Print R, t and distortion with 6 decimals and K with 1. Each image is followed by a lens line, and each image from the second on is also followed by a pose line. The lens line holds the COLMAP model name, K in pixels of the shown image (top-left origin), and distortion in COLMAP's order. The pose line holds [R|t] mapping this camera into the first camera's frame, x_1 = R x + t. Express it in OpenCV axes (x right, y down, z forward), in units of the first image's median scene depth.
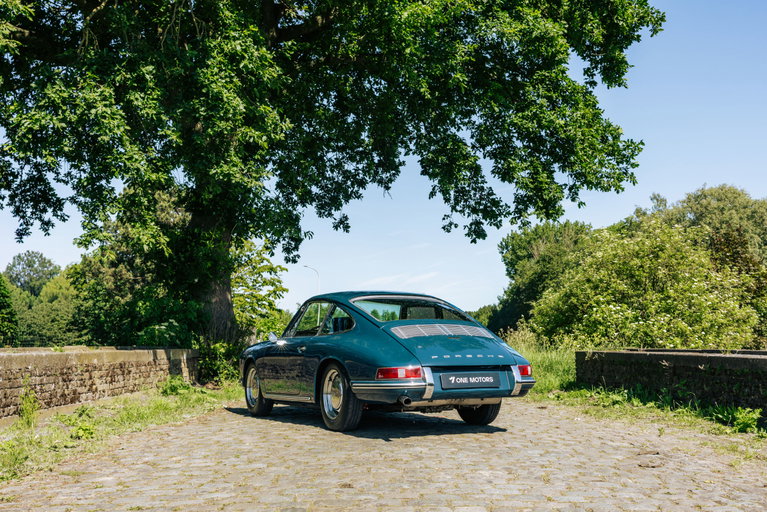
lens RADIAL K [[780.2, 0, 396.0], [0, 780.2, 254.8], [0, 0, 1]] dist [0.000538, 0.000000]
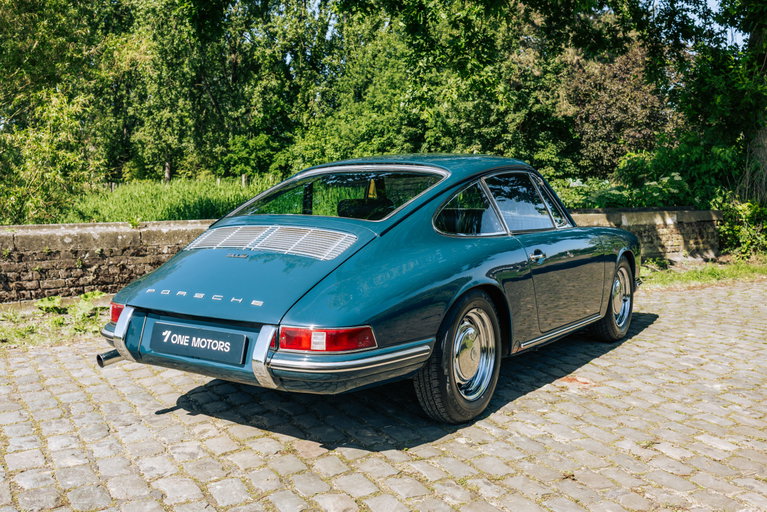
lens RADIAL K [[780.2, 0, 383.3], [0, 780.2, 254.3], [0, 0, 1]] dist [0.000538, 0.000000]
pose [[0.505429, 0.081008, -0.859057, 0.267008], [0.100833, 0.983217, 0.152041, 0.016650], [0.856957, -0.163467, 0.488778, 0.385083]]
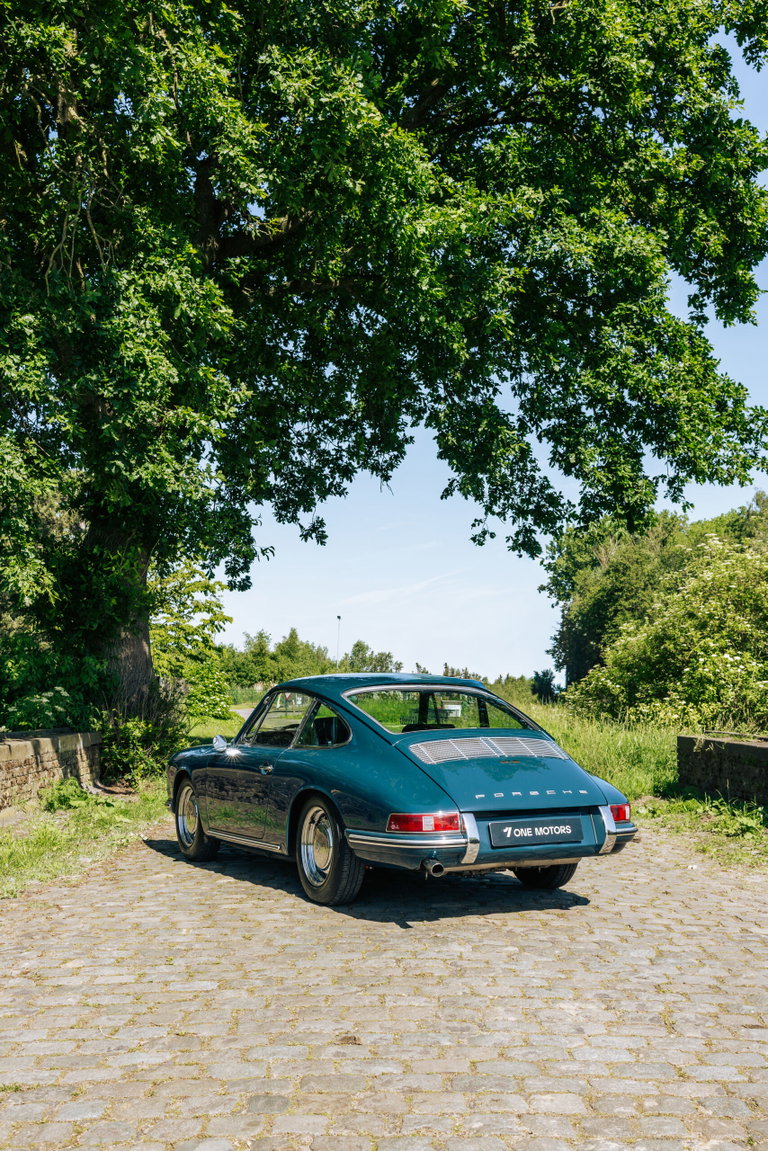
lens RADIAL K [[1170.9, 0, 377.1], [0, 1170.9, 579.7], [0, 0, 1]] dist [0.000538, 0.000000]
pose [[0.999918, 0.000196, -0.012793, -0.009314], [0.000032, 0.999840, 0.017873, -0.026924], [0.012795, -0.017872, 0.999758, 0.024051]]
